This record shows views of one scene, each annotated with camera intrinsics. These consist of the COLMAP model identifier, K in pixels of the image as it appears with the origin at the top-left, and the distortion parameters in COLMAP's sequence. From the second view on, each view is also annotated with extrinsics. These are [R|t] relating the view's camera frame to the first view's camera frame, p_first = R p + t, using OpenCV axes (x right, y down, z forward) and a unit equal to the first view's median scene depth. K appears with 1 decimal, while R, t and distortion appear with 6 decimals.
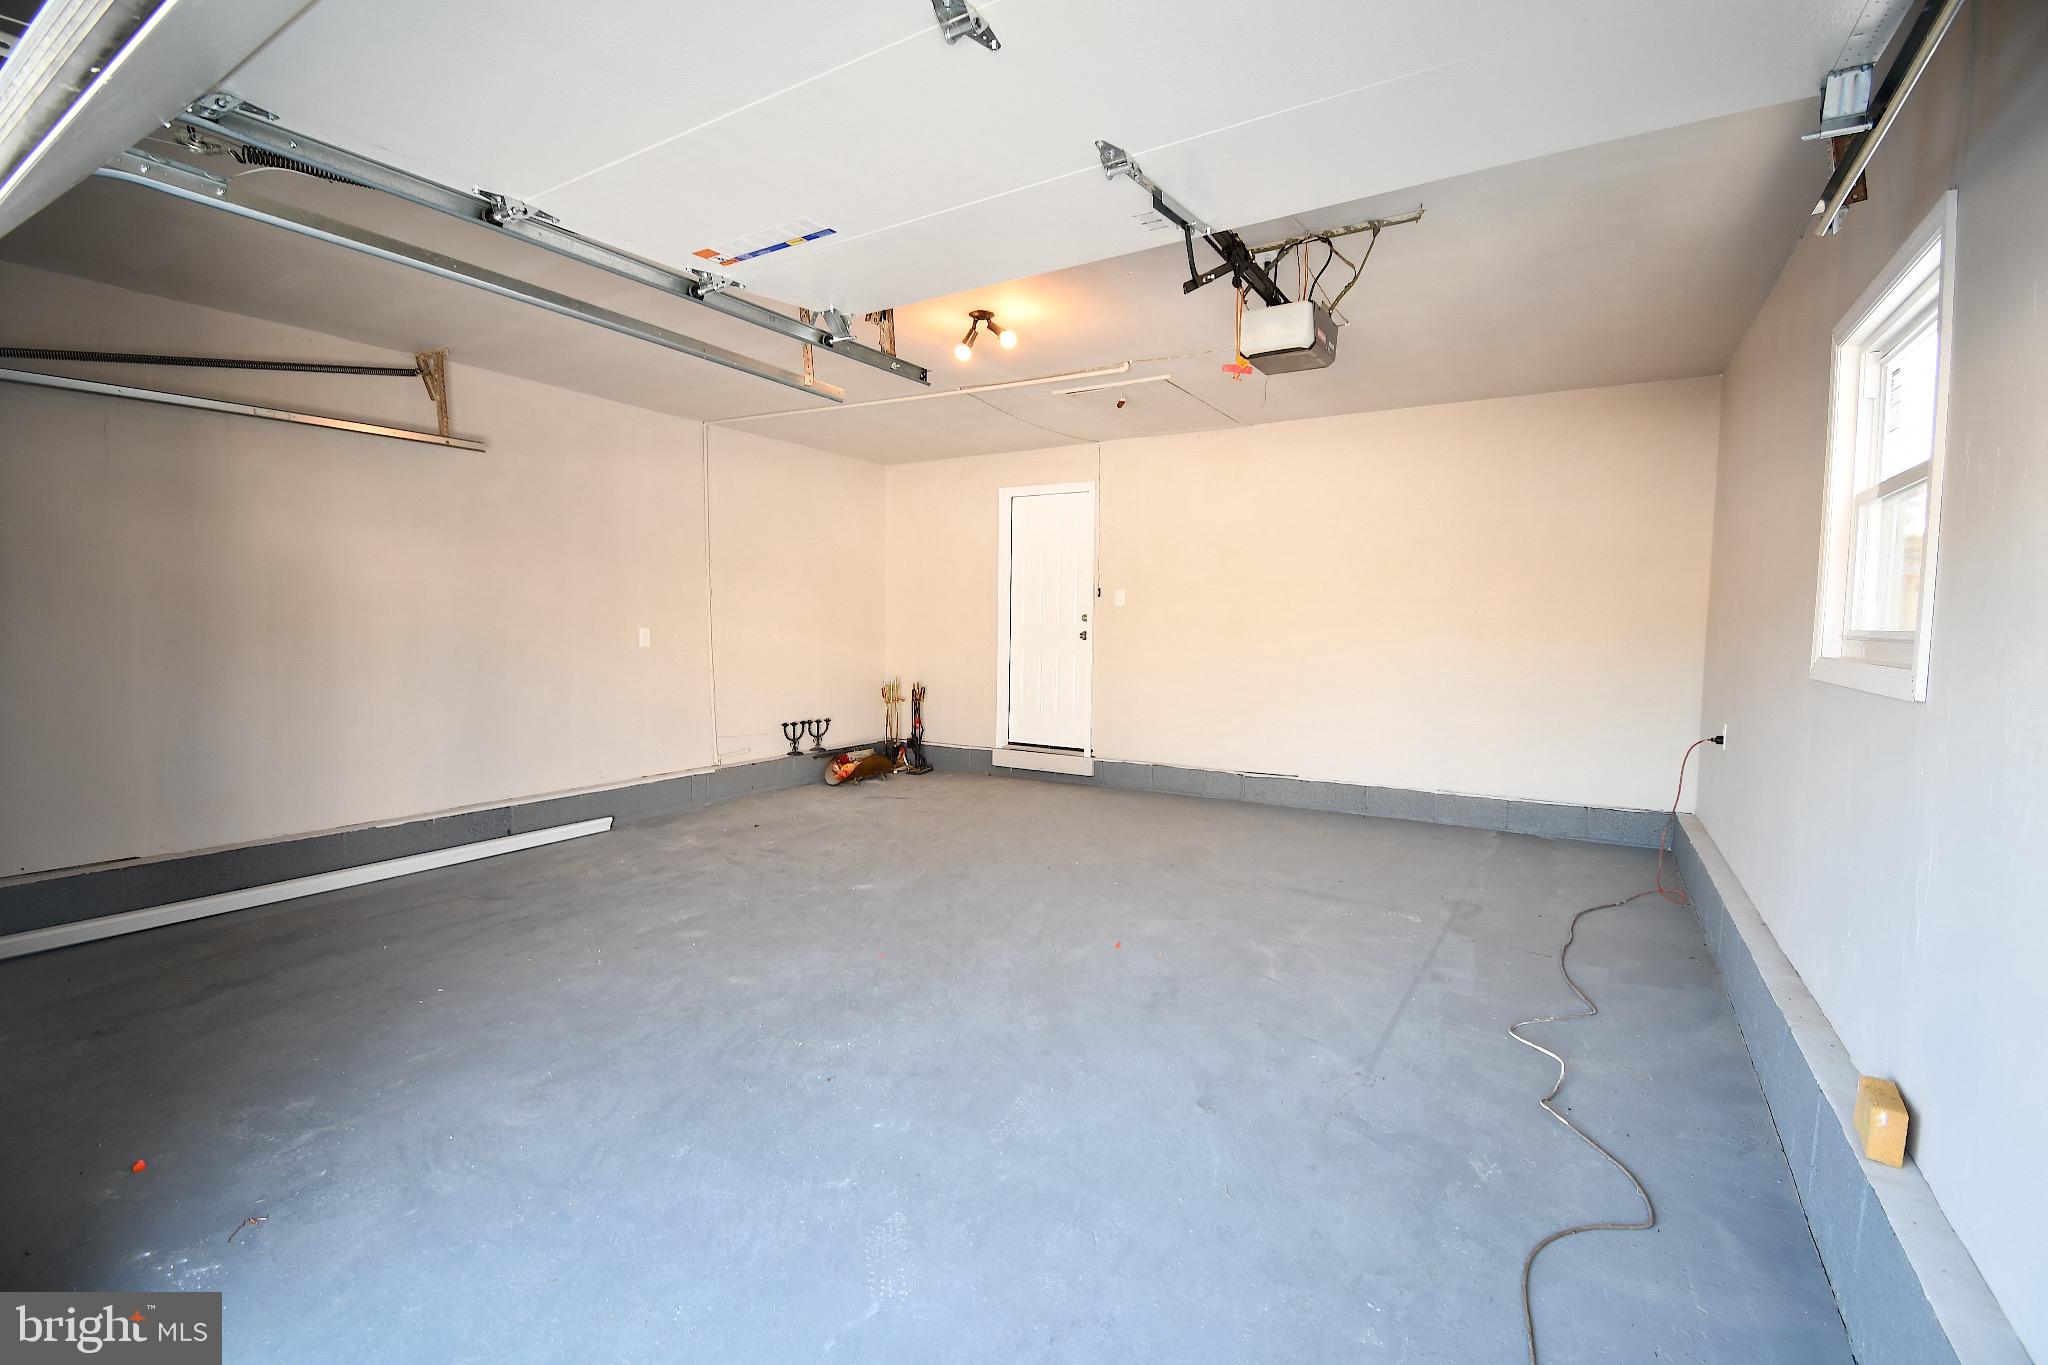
lens RADIAL K [[907.5, 0, 1023.6], [0, 907.5, 675.3], [0, 0, 1]] dist [0.010965, -0.004583]
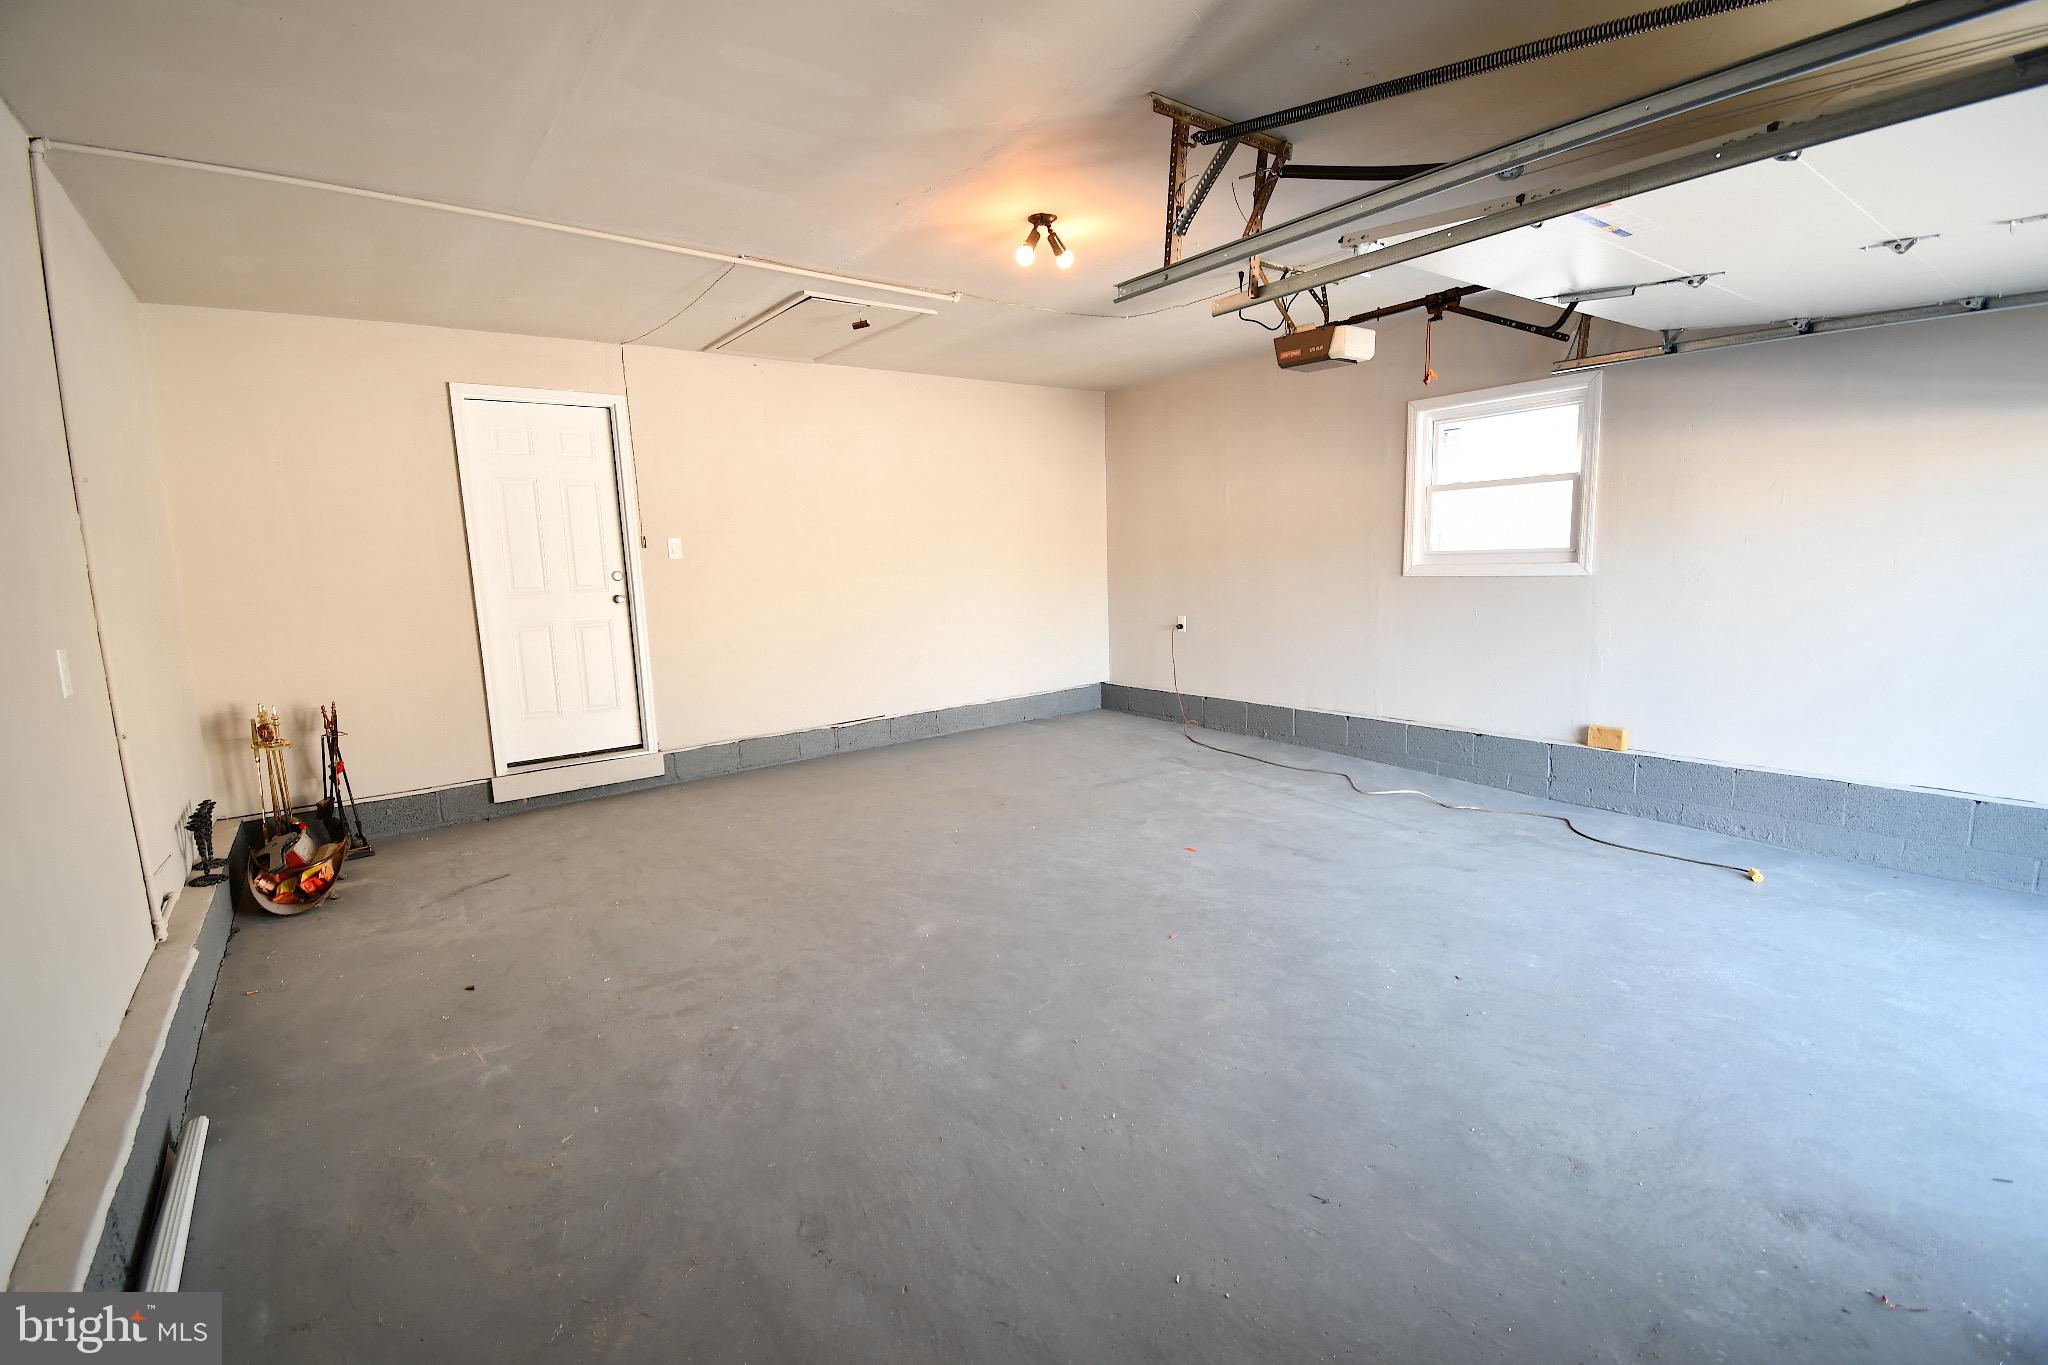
lens RADIAL K [[907.5, 0, 1017.4], [0, 907.5, 682.2], [0, 0, 1]] dist [0.010965, -0.004583]
pose [[0.366599, -0.153857, 0.917569, -0.886317], [0.095220, 0.987257, 0.127499, -0.068388], [-0.925494, 0.040630, 0.376578, 0.685148]]
